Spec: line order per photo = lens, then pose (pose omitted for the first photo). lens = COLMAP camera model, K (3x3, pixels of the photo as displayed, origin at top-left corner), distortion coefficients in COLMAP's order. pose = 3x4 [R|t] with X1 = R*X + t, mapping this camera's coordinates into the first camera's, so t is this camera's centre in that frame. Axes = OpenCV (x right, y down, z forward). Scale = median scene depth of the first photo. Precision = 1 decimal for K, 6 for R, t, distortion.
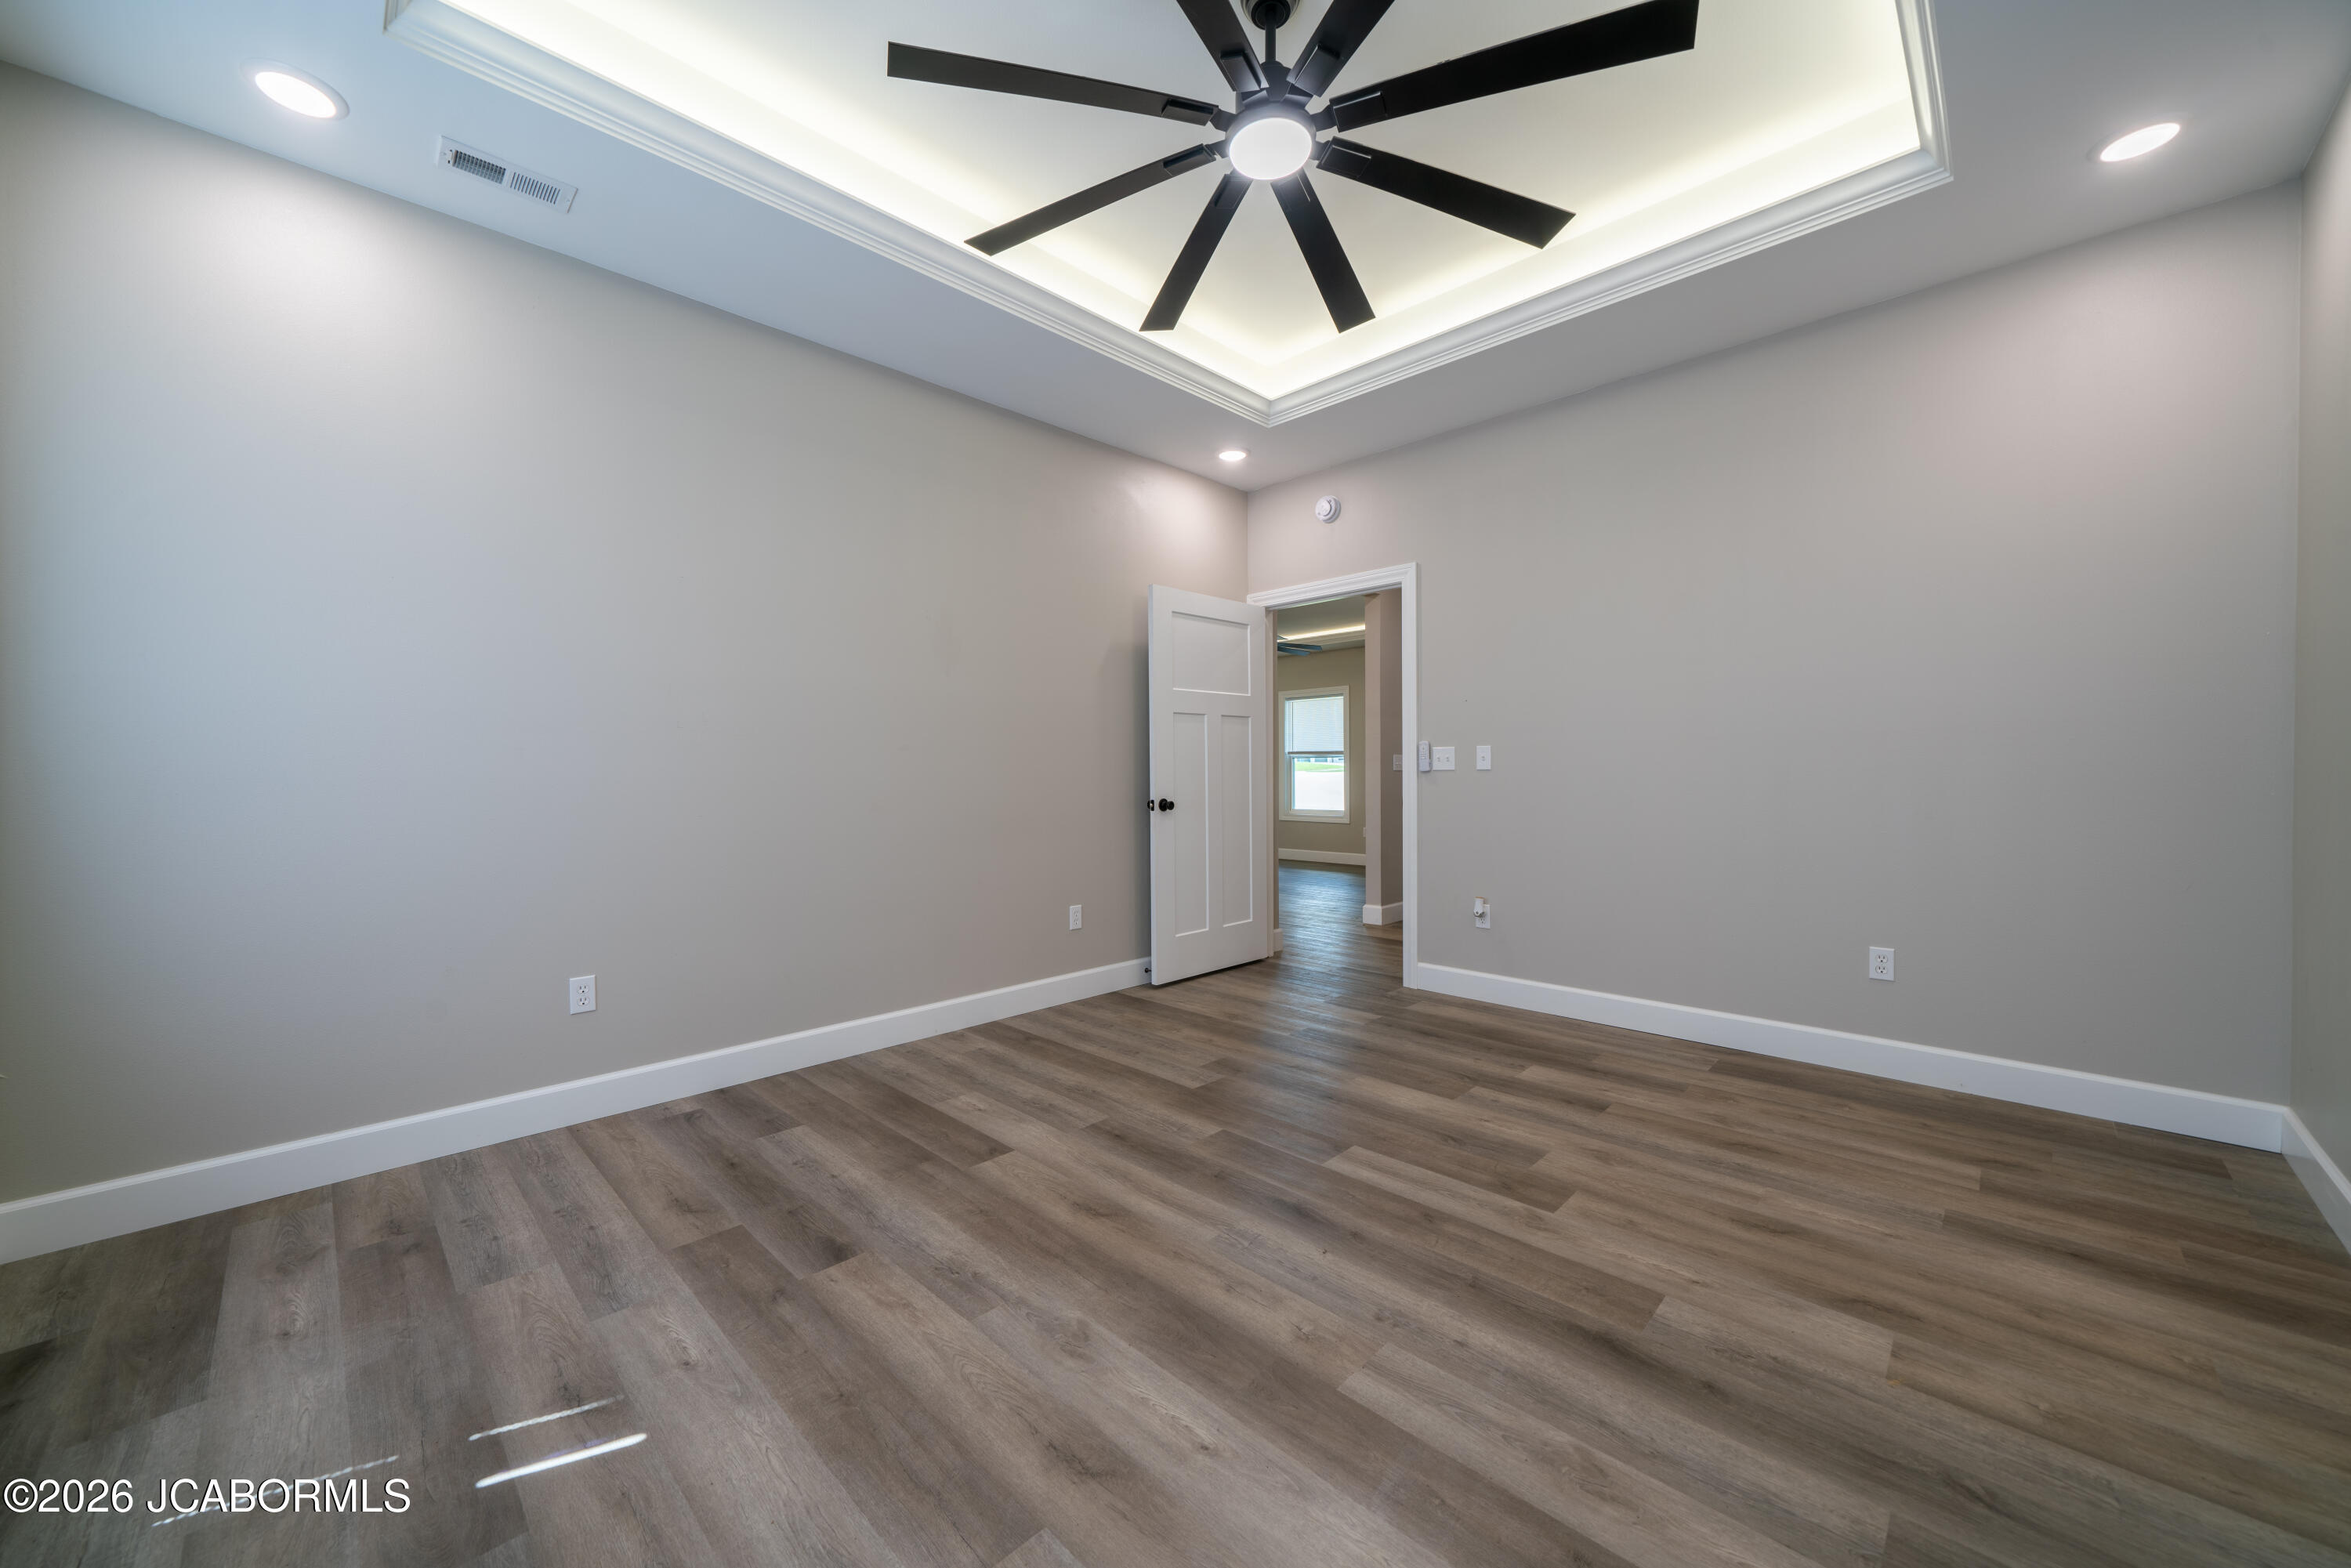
lens RADIAL K [[865.2, 0, 1165.1], [0, 865.2, 777.5], [0, 0, 1]] dist [-0.005488, 0.000440]
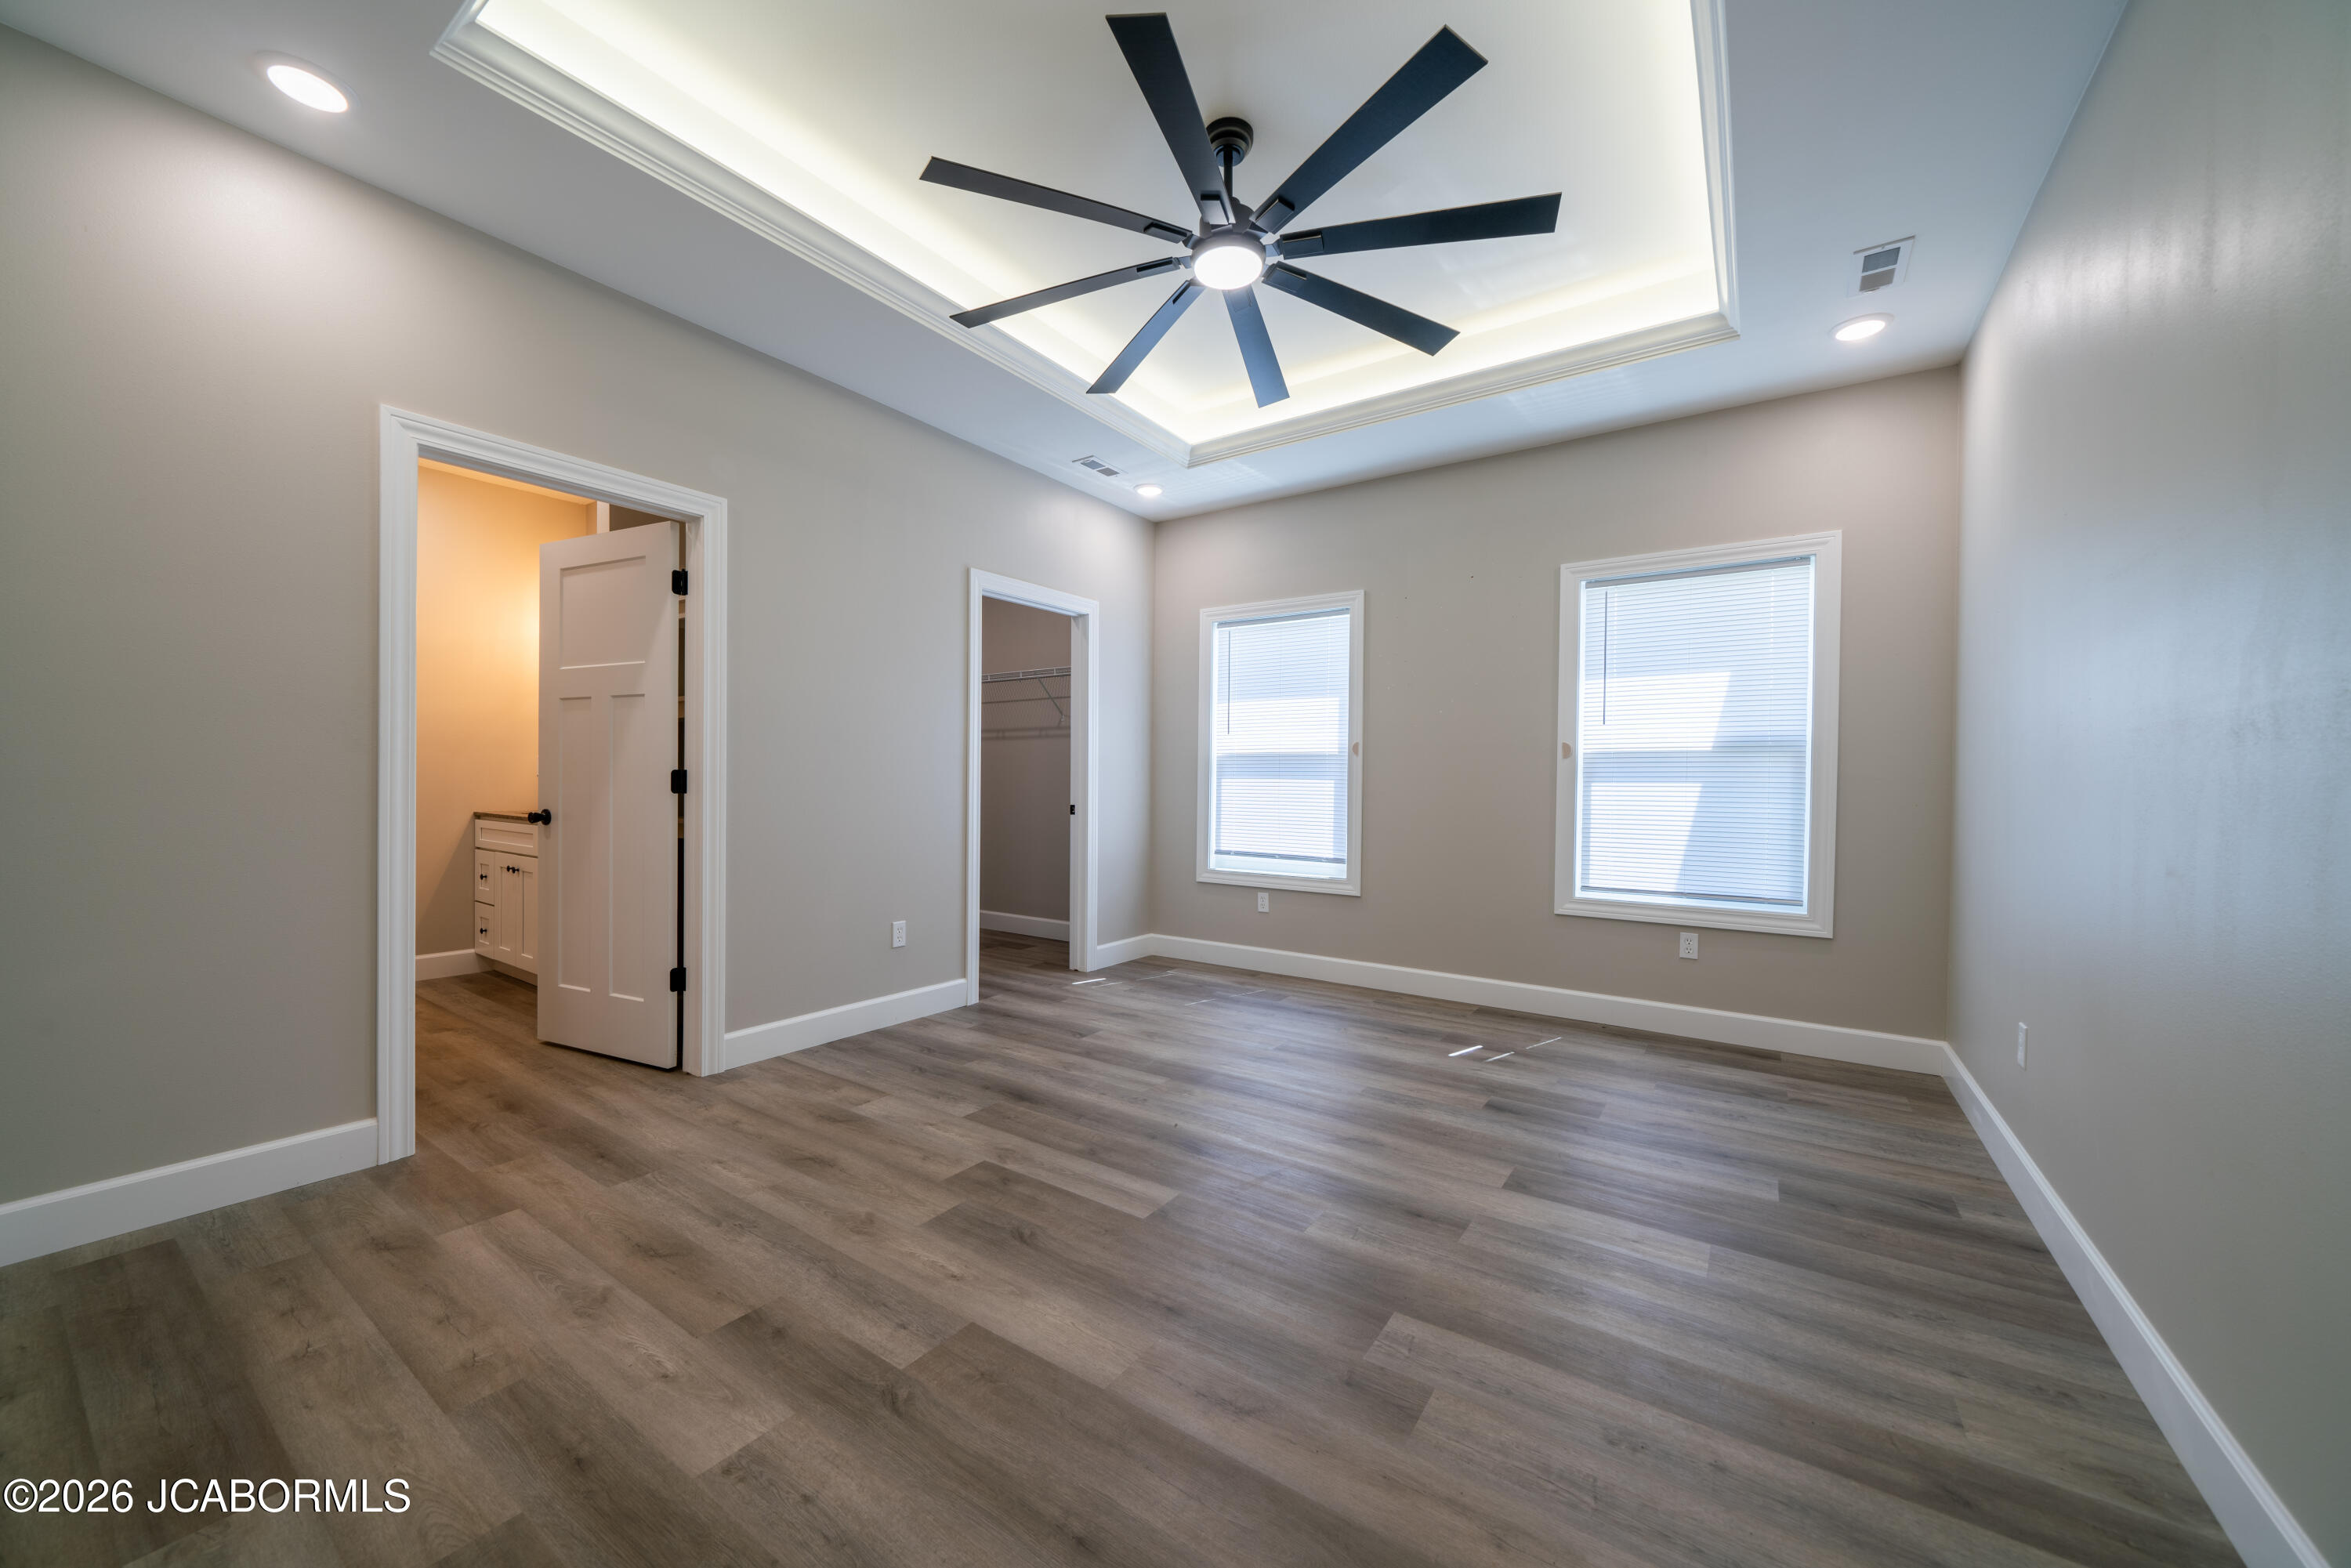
lens RADIAL K [[865.2, 0, 1175.1], [0, 865.2, 780.6], [0, 0, 1]] dist [-0.005488, 0.000440]
pose [[-0.982445, -0.003936, -0.186510, 0.391634], [-0.004915, 0.999976, 0.004786, -0.015526], [0.186487, 0.005619, -0.982441, 2.063958]]
